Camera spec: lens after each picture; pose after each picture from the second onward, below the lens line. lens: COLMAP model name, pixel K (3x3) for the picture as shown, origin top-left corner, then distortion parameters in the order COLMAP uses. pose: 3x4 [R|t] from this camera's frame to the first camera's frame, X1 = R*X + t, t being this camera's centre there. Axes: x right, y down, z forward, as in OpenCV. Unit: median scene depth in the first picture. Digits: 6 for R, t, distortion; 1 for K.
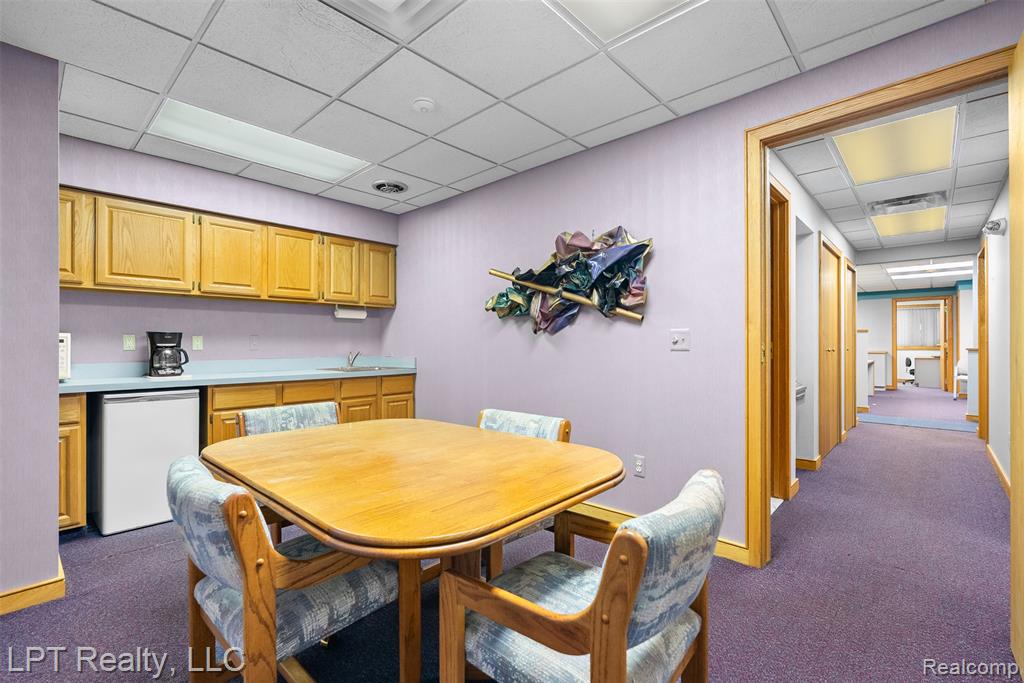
lens RADIAL K [[455.9, 0, 504.5], [0, 455.9, 339.8], [0, 0, 1]] dist [-0.012690, 0.000321]
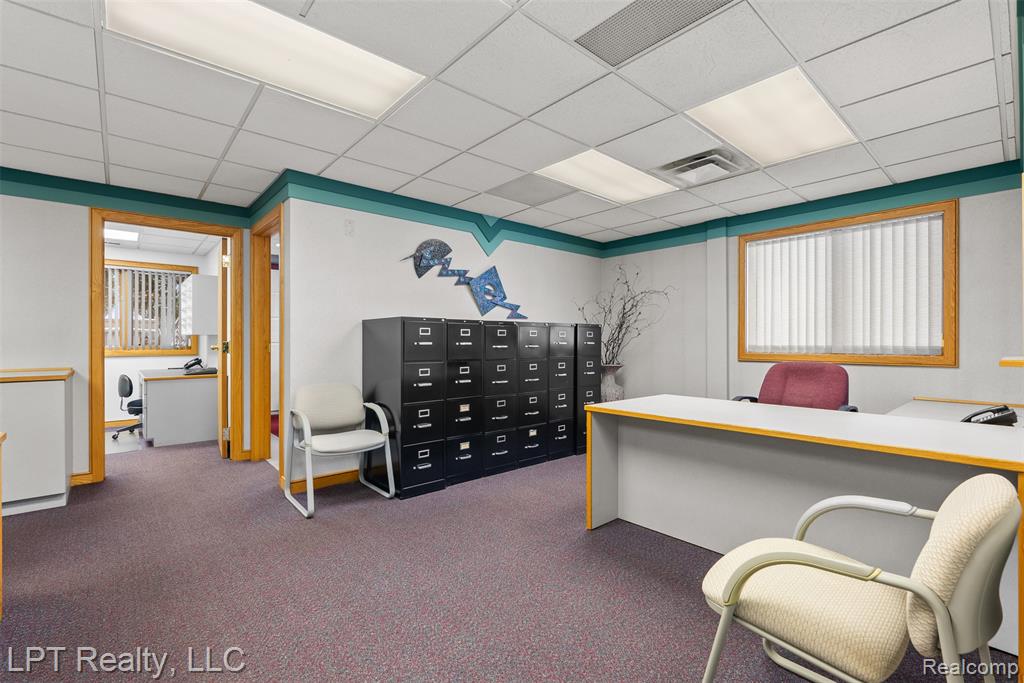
lens RADIAL K [[455.9, 0, 510.5], [0, 455.9, 341.0], [0, 0, 1]] dist [-0.012690, 0.000321]
pose [[0.122591, 0.011036, 0.992396, 0.468343], [-0.012360, 0.999878, -0.009592, 0.001726], [-0.992380, -0.011091, 0.122713, 0.537148]]
